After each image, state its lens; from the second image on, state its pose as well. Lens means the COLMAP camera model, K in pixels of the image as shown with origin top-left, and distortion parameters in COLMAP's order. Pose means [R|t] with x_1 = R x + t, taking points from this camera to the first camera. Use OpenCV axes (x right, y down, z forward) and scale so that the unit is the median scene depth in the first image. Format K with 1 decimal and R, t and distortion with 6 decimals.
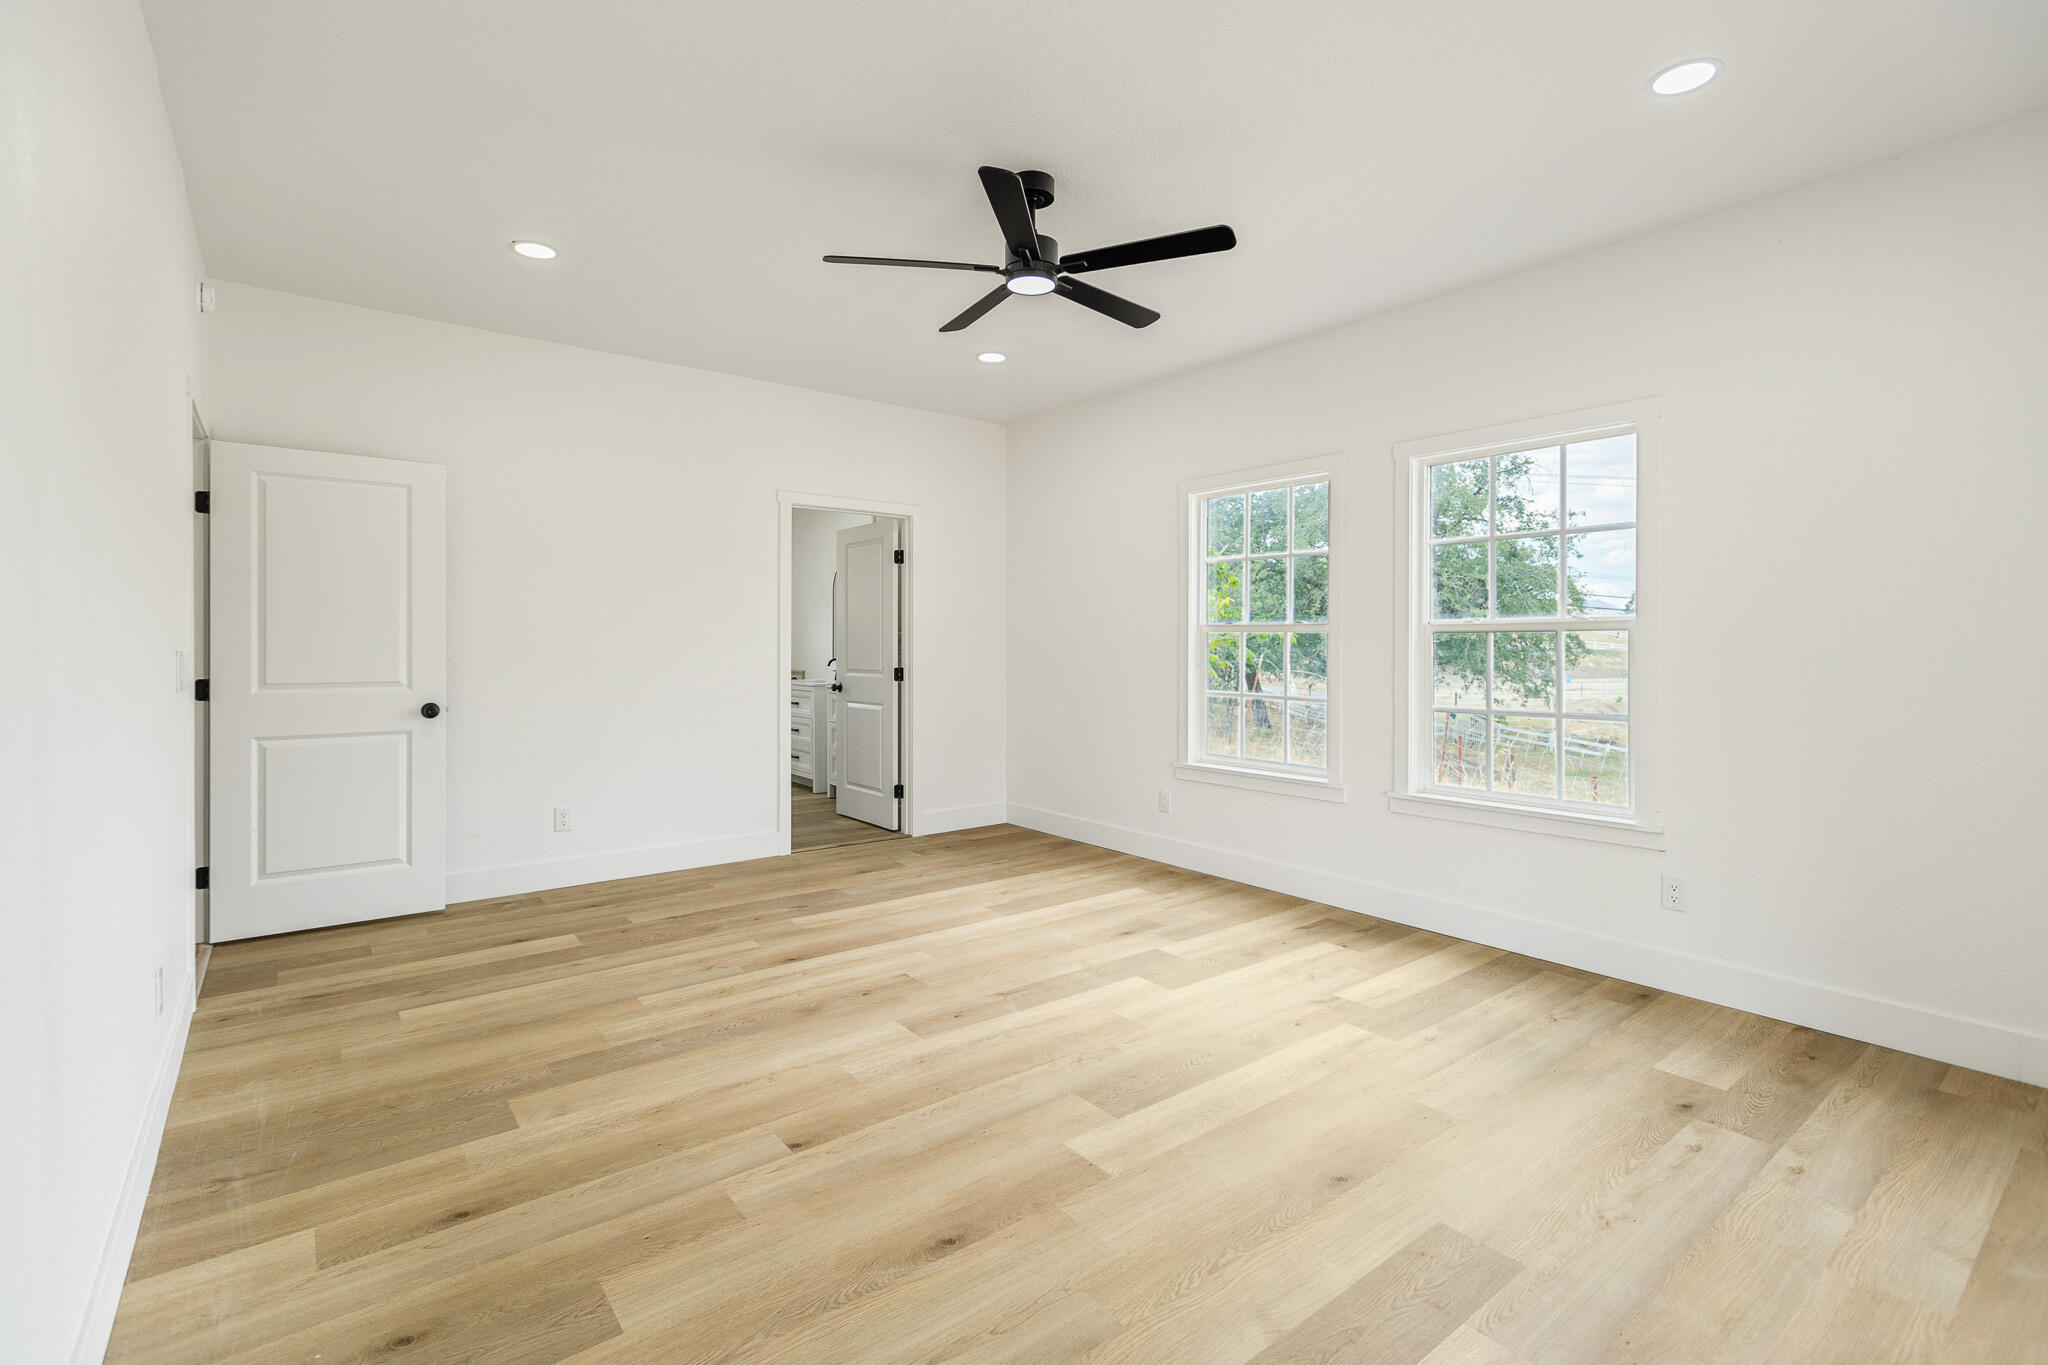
lens RADIAL K [[938.5, 0, 1022.0], [0, 938.5, 640.8], [0, 0, 1]] dist [-0.001162, -0.001214]
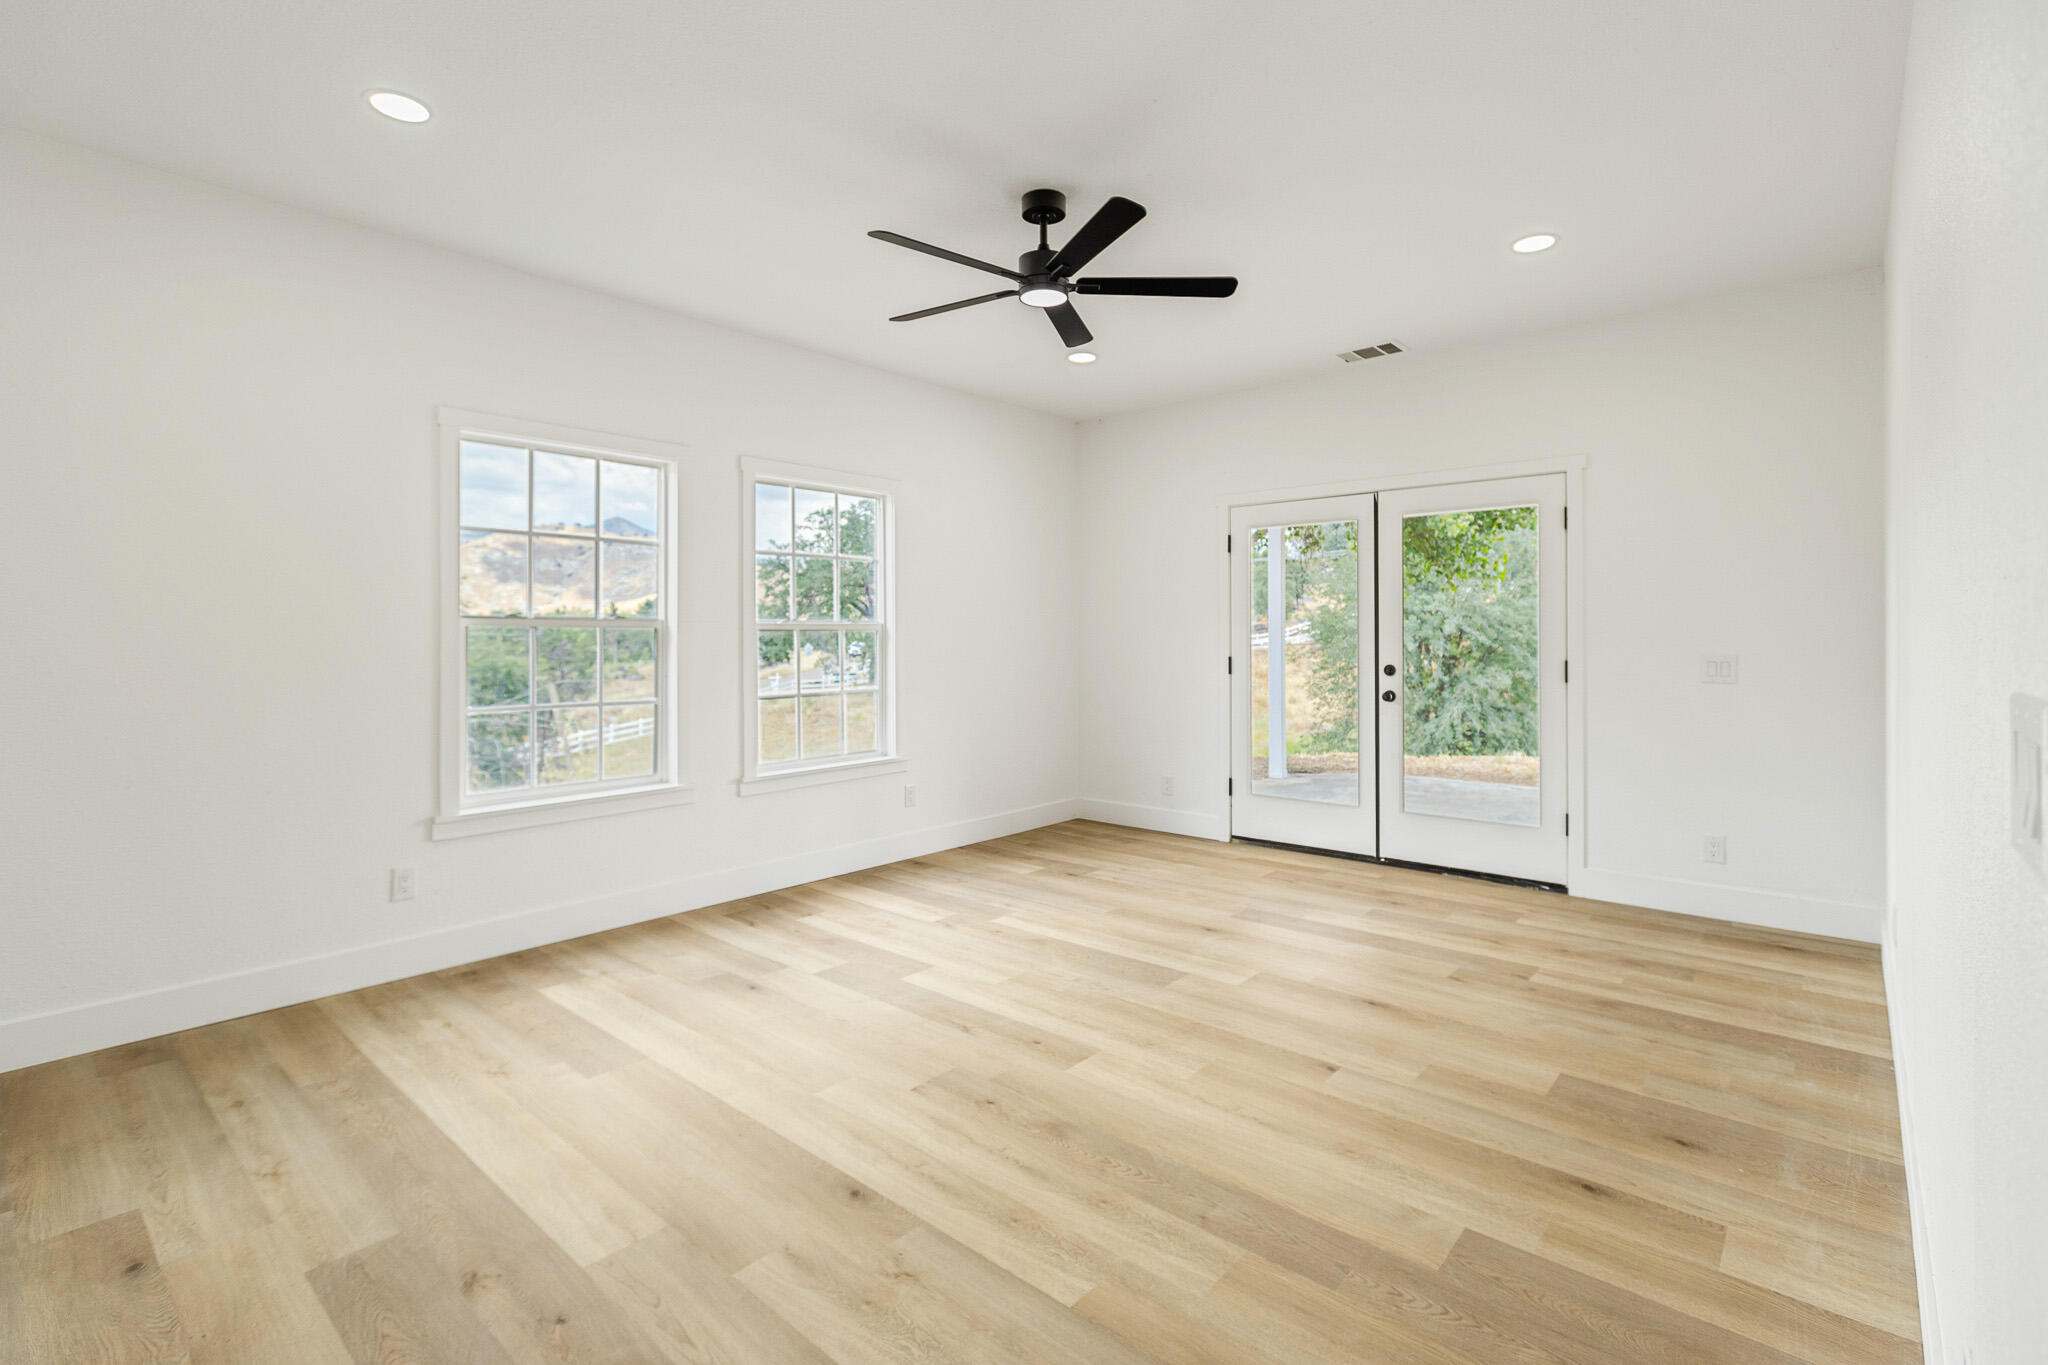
lens RADIAL K [[938.5, 0, 1022.0], [0, 938.5, 640.8], [0, 0, 1]] dist [-0.001162, -0.001214]
pose [[-0.183719, -0.008215, 0.982945, -1.104159], [0.002827, 0.999957, 0.008886, -0.012310], [-0.982975, 0.004411, -0.183688, 1.326936]]
